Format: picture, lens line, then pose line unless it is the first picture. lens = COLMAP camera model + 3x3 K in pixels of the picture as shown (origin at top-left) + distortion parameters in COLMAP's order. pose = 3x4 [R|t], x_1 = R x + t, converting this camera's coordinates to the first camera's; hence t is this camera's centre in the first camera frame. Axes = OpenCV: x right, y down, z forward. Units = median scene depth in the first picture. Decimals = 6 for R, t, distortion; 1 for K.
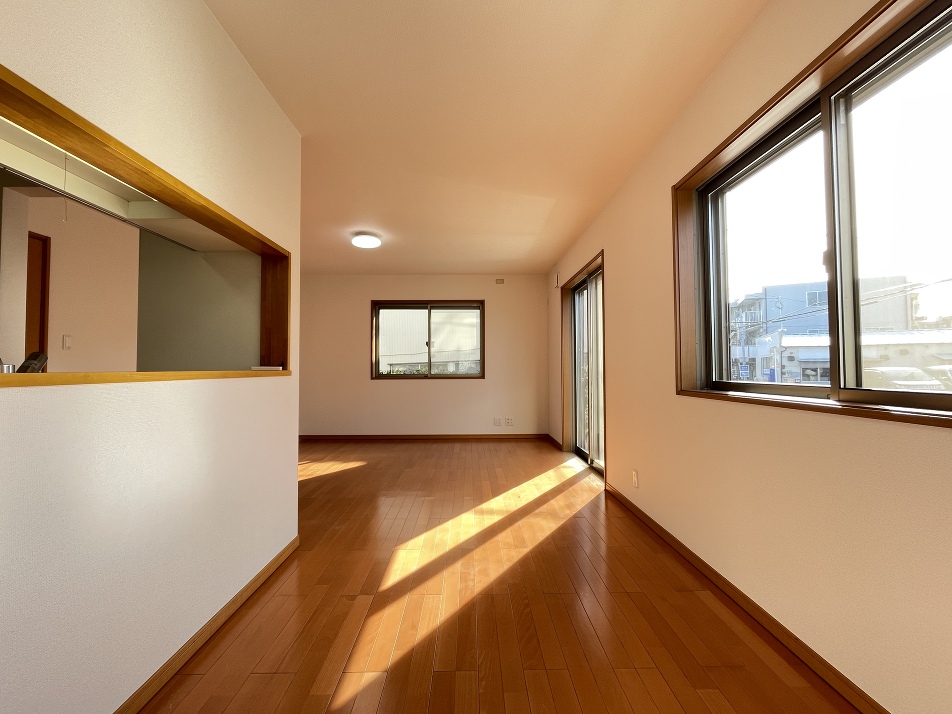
lens RADIAL K [[385.7, 0, 474.7], [0, 385.7, 358.1], [0, 0, 1]] dist [-0.002785, -0.000668]
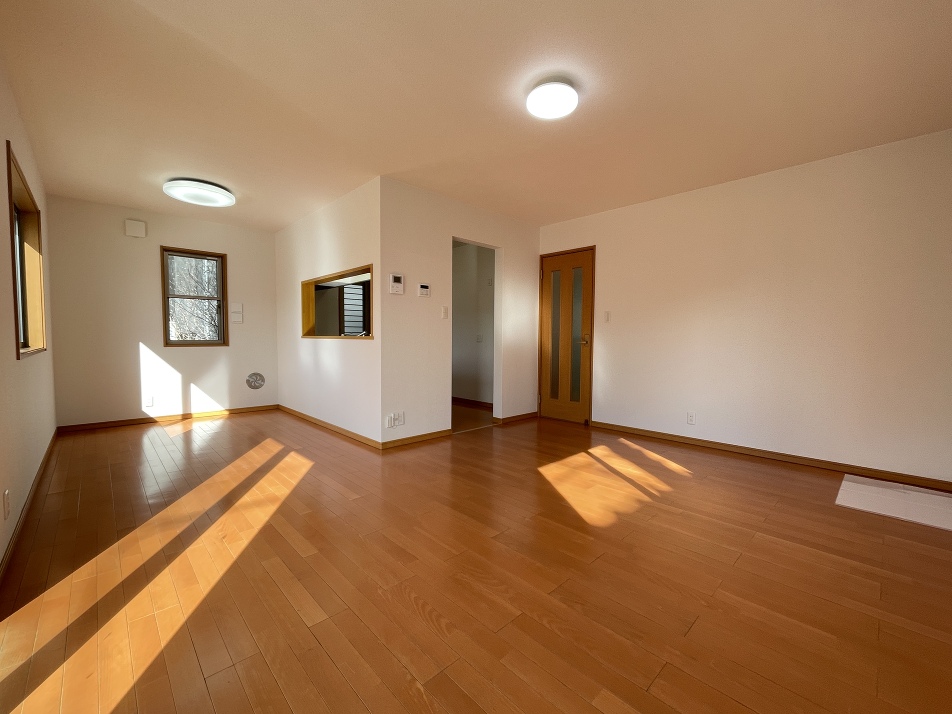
lens RADIAL K [[385.7, 0, 471.1], [0, 385.7, 354.8], [0, 0, 1]] dist [-0.002785, -0.000668]
pose [[-0.724823, 0.035820, -0.688003, 0.295170], [0.020741, 0.999329, 0.030178, 0.058592], [0.688623, 0.007603, -0.725080, 2.080140]]
